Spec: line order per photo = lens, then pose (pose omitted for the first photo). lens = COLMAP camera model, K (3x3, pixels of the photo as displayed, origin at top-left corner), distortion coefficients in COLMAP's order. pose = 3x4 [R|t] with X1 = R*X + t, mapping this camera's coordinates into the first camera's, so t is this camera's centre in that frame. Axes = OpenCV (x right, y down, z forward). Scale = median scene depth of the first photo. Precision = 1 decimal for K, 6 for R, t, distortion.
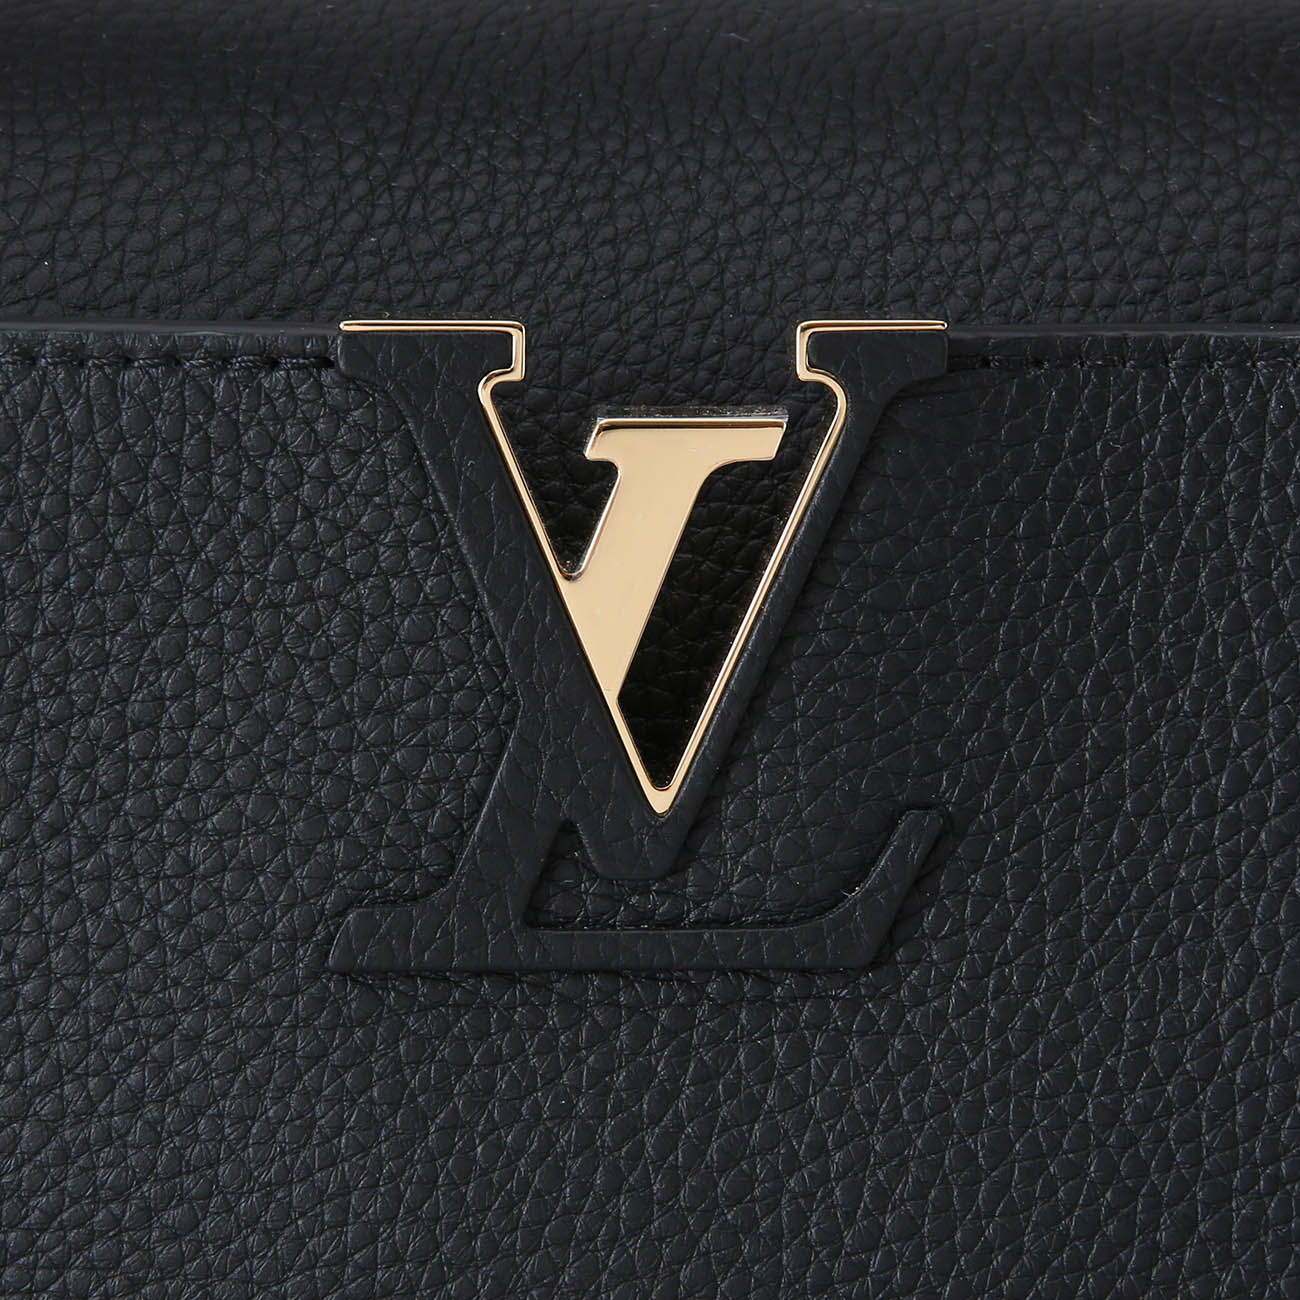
lens RADIAL K [[4702.1, 0, 650.0], [0, 4702.1, 650.0], [0, 0, 1]] dist [0.209054, -2.121877]
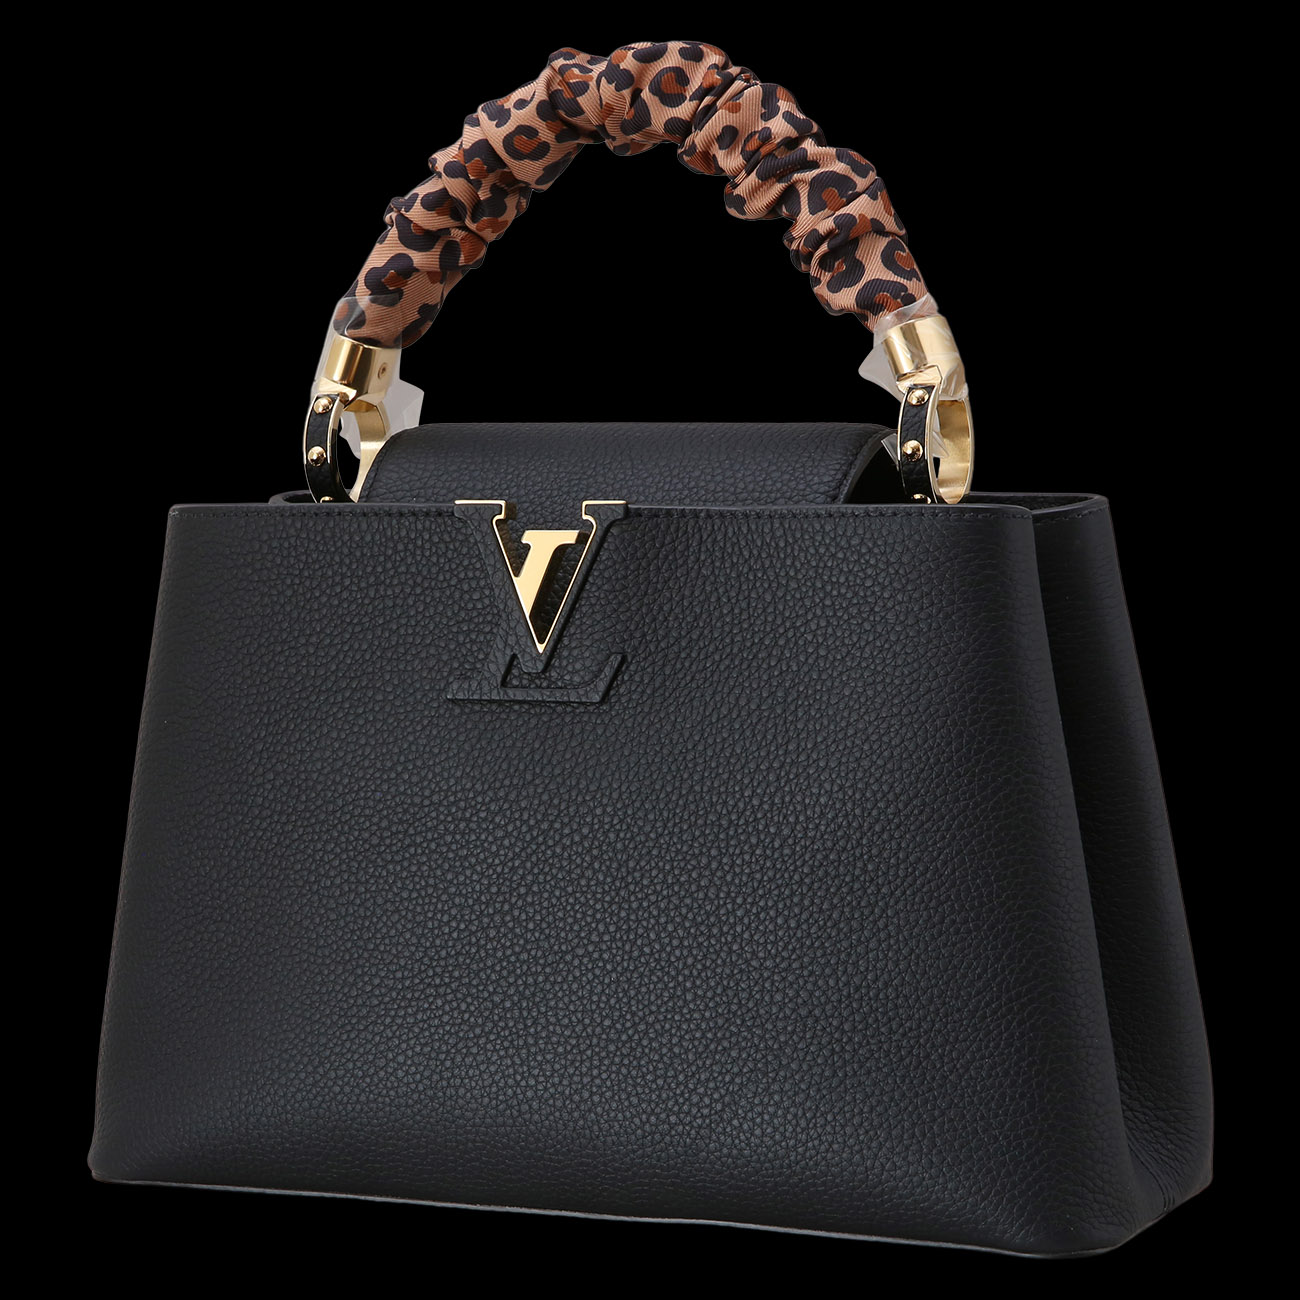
lens RADIAL K [[4702.1, 0, 650.0], [0, 4702.1, 650.0], [0, 0, 1]] dist [0.209054, -2.121877]
pose [[0.897555, 0.002480, -0.440896, 1.501360], [-0.085880, 0.981814, -0.169310, 0.576394], [0.432458, 0.189829, 0.881445, -1.831998]]
